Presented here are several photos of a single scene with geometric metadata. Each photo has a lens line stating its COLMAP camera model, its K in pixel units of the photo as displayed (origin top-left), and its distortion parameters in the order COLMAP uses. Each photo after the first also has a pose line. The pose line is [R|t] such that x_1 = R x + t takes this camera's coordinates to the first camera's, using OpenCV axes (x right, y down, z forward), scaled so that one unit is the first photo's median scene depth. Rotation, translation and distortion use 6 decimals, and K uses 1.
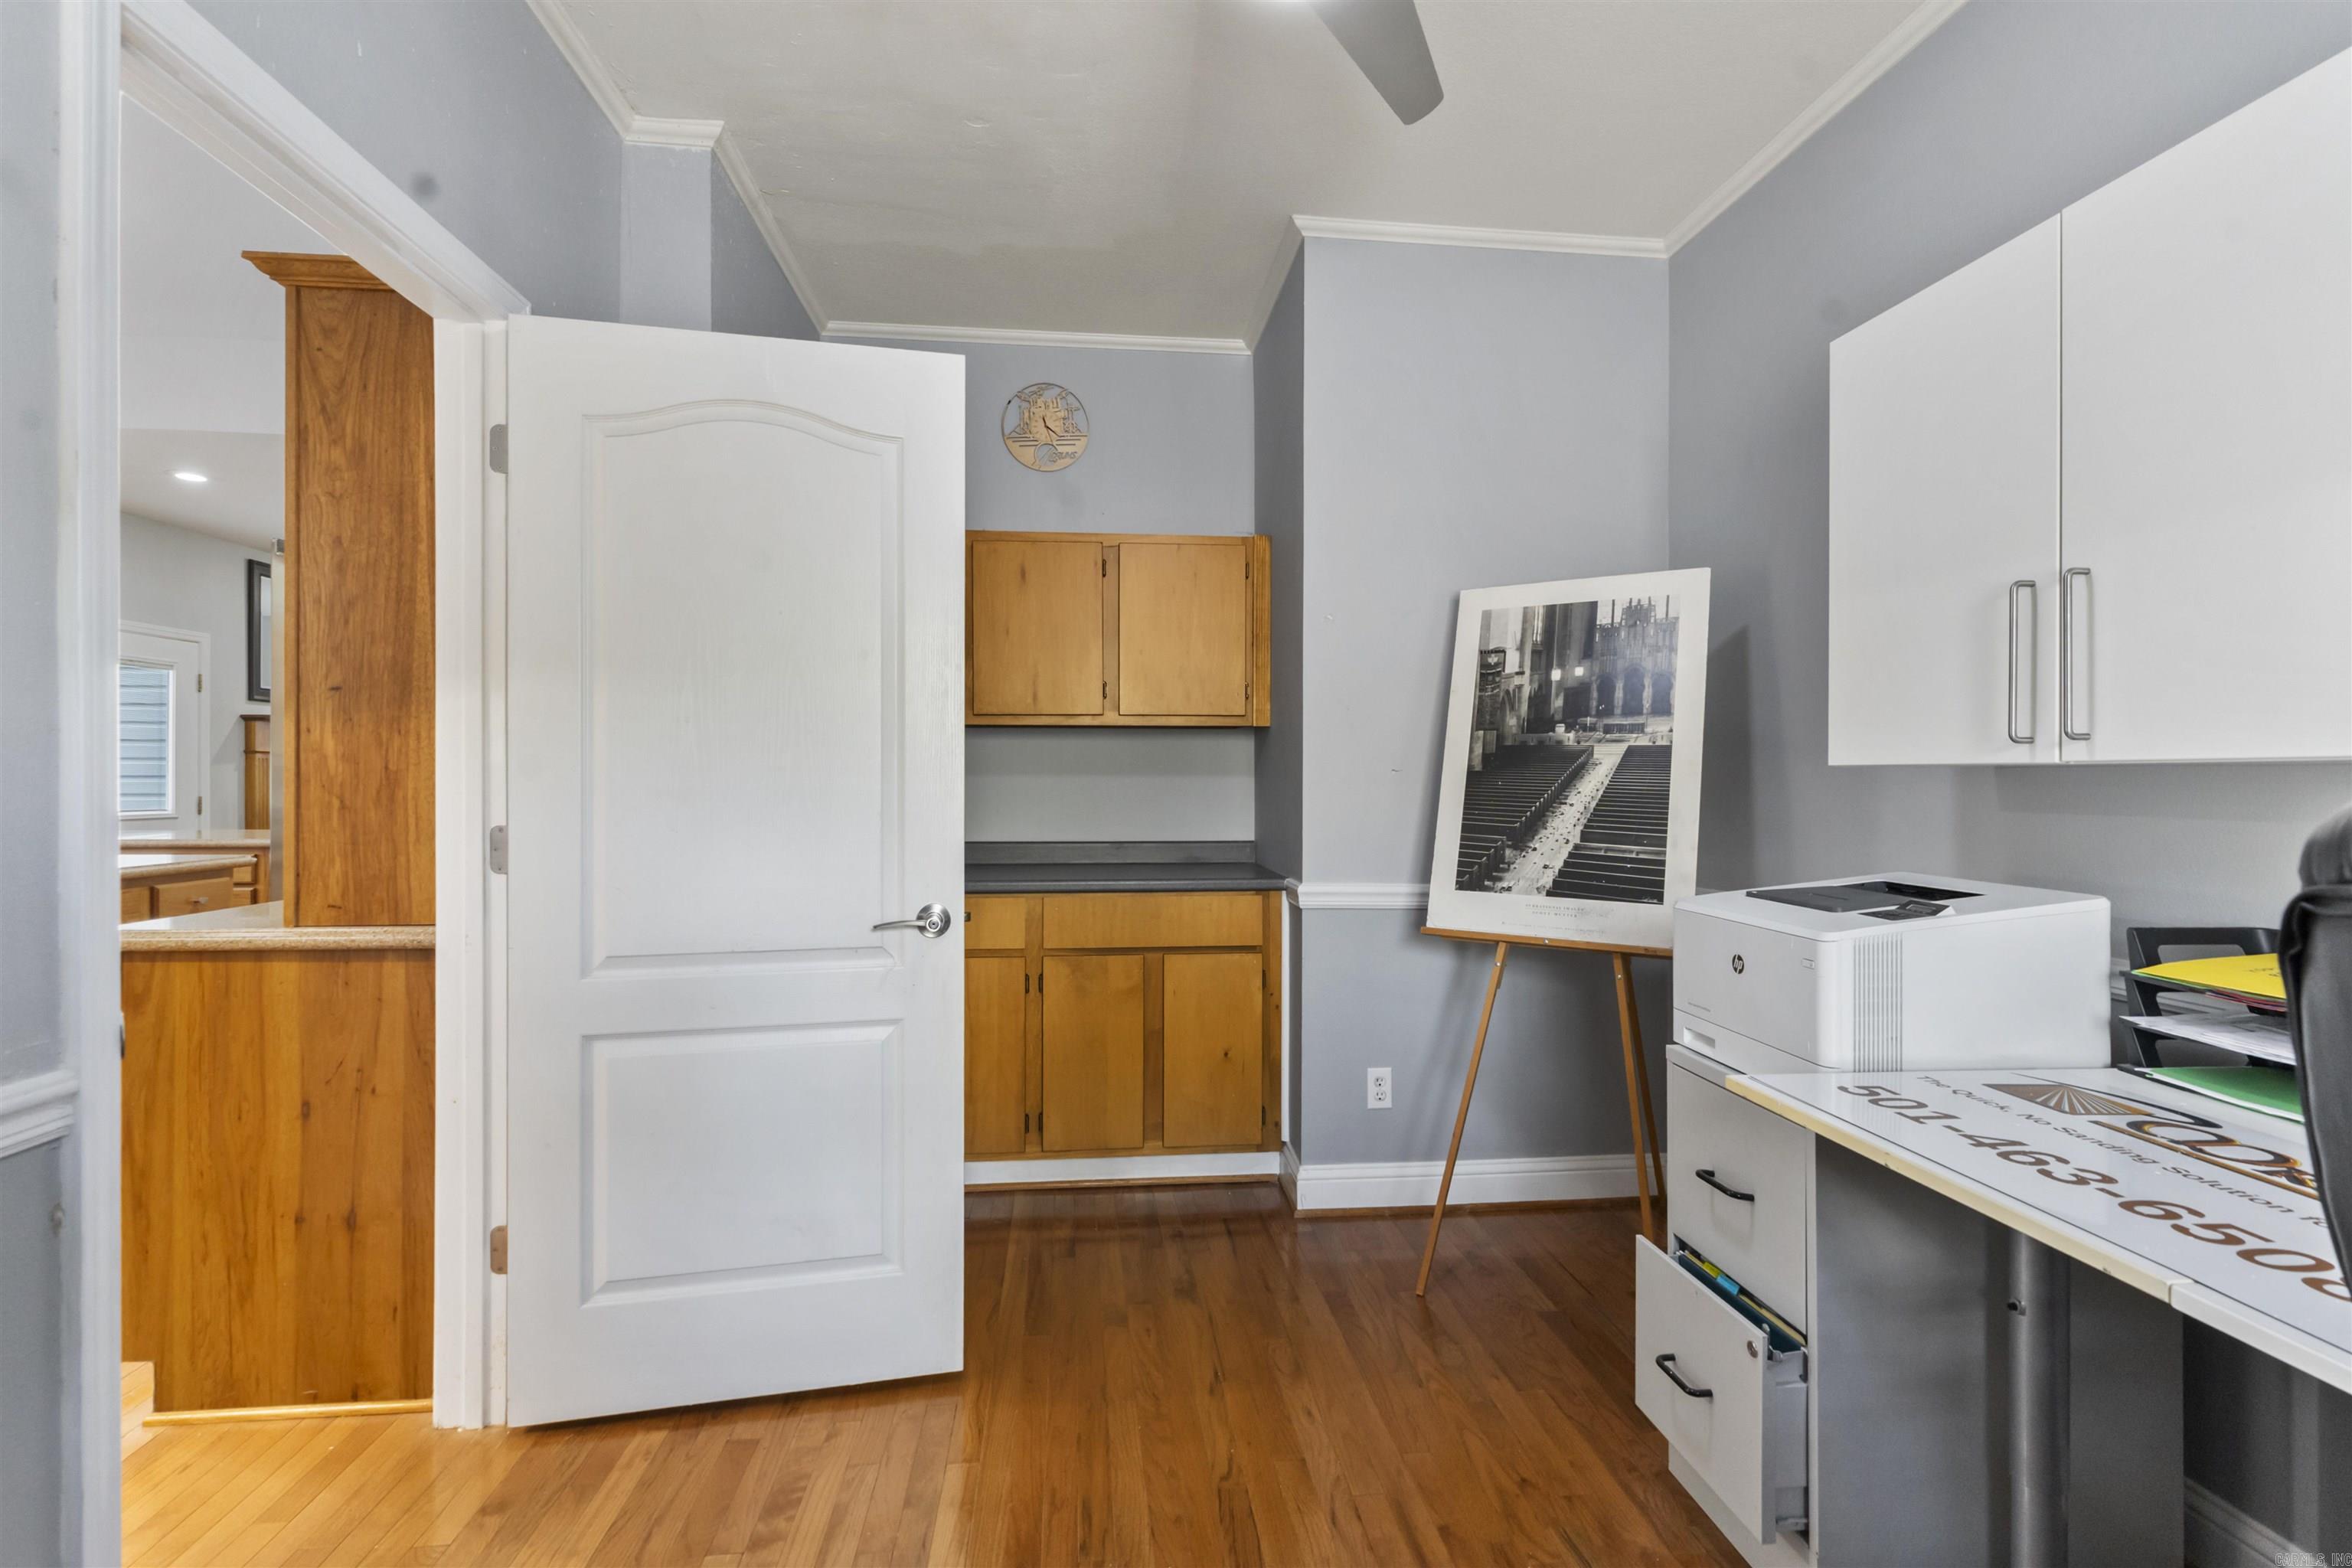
lens RADIAL K [[1084.5, 0, 1184.2], [0, 1084.5, 777.0], [0, 0, 1]] dist [-0.002305, -0.000777]
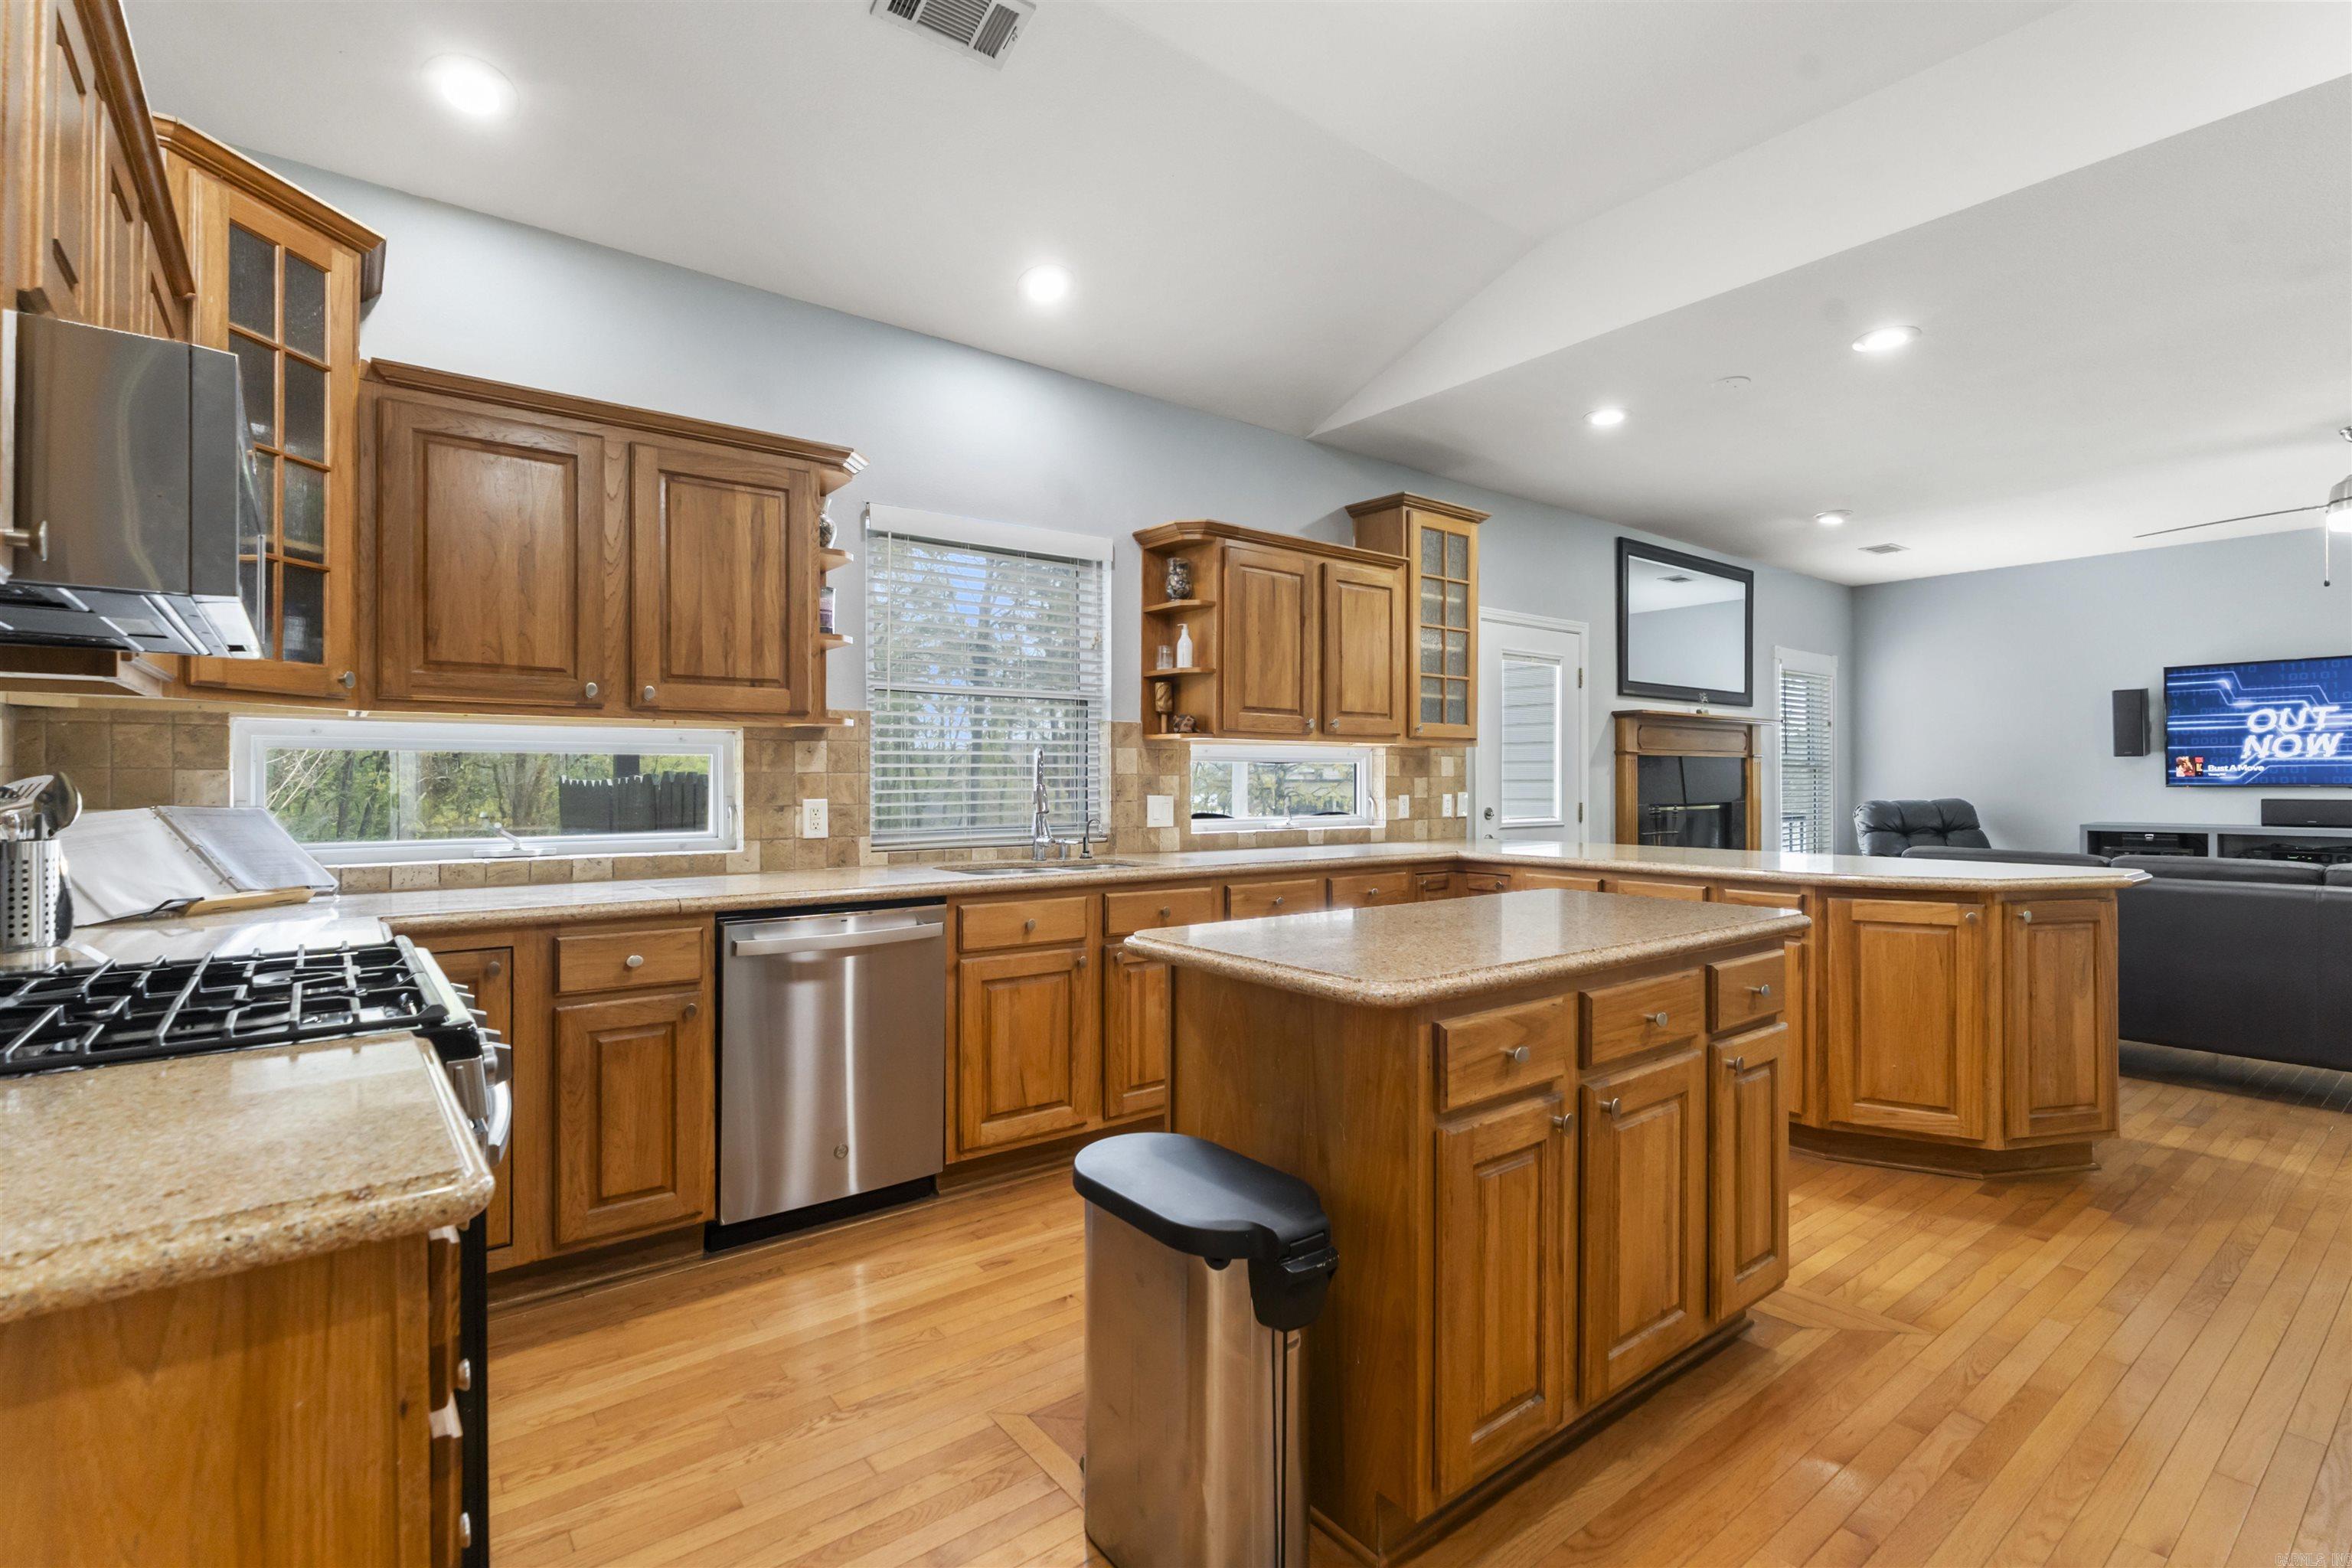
lens RADIAL K [[1084.5, 0, 1164.5], [0, 1084.5, 781.4], [0, 0, 1]] dist [-0.002305, -0.000777]
pose [[0.520821, -0.002067, -0.853663, -0.310456], [0.003681, 0.999993, -0.000175, -0.000624], [0.853658, -0.003051, 0.520825, 0.222853]]
